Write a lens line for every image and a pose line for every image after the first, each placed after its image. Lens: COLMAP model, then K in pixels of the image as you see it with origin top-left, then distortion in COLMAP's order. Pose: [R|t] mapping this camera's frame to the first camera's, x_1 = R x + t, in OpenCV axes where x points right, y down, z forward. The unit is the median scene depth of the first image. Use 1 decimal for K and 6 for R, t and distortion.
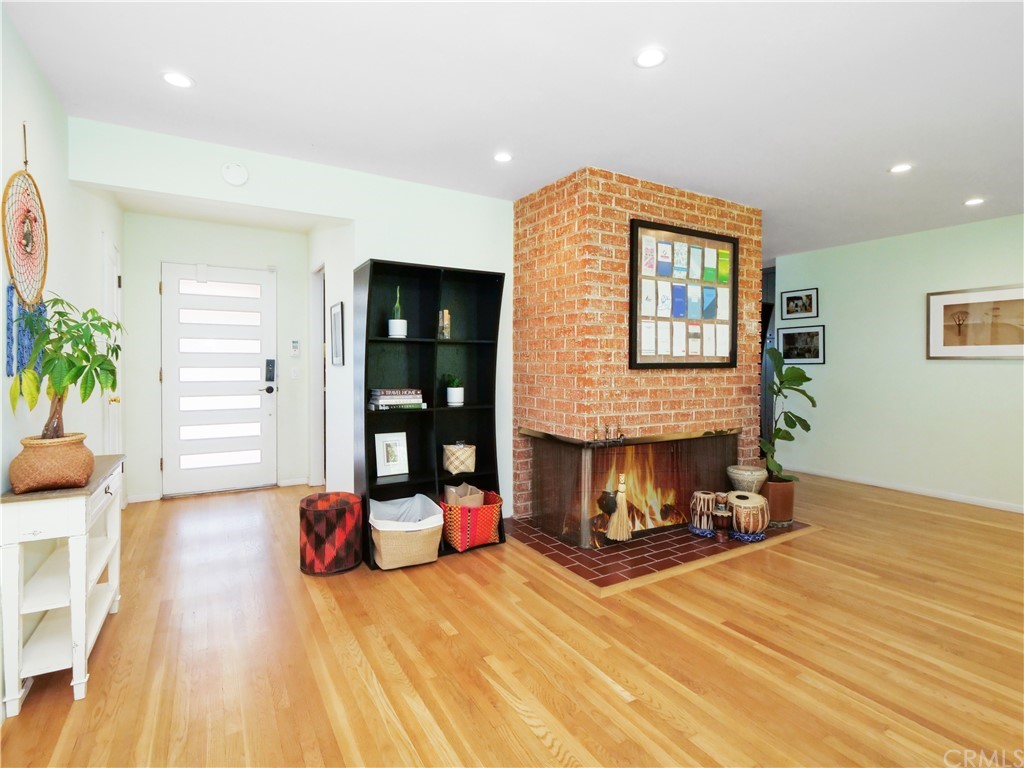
lens RADIAL K [[514.0, 0, 511.3], [0, 514.0, 371.9], [0, 0, 1]] dist [-0.004726, -0.001178]
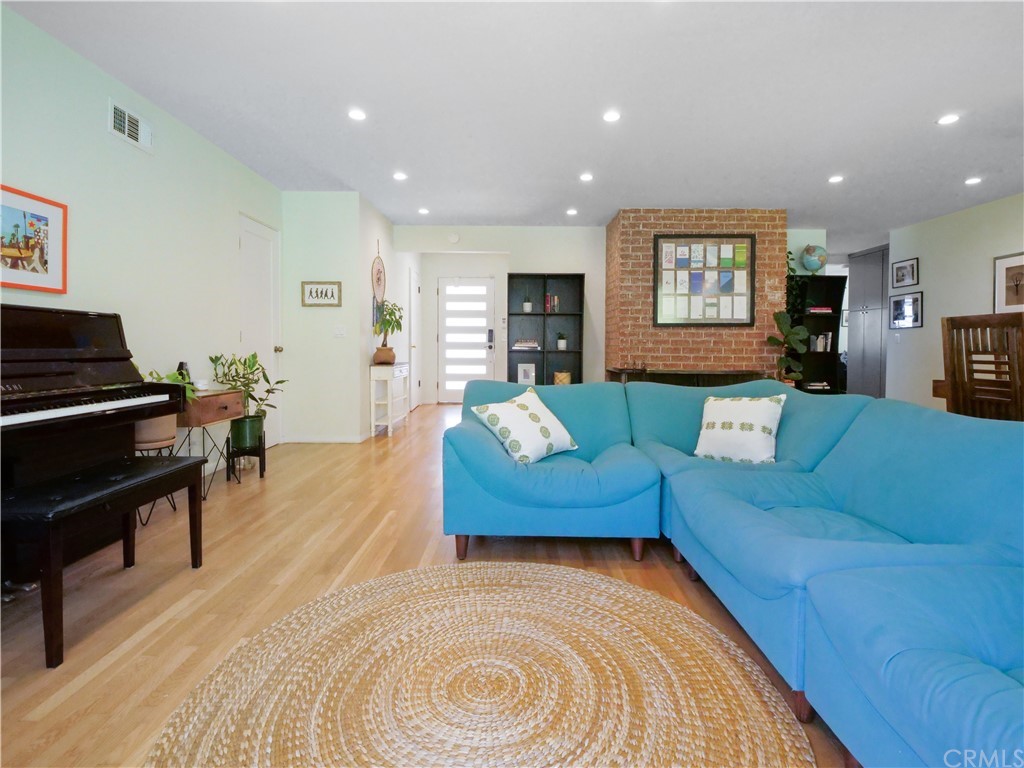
lens RADIAL K [[514.0, 0, 511.3], [0, 514.0, 371.9], [0, 0, 1]] dist [-0.004726, -0.001178]
pose [[0.858156, 0.025183, -0.512772, 0.648913], [-0.011117, 0.999474, 0.030480, 0.088266], [0.513269, -0.020457, 0.857984, -0.604837]]
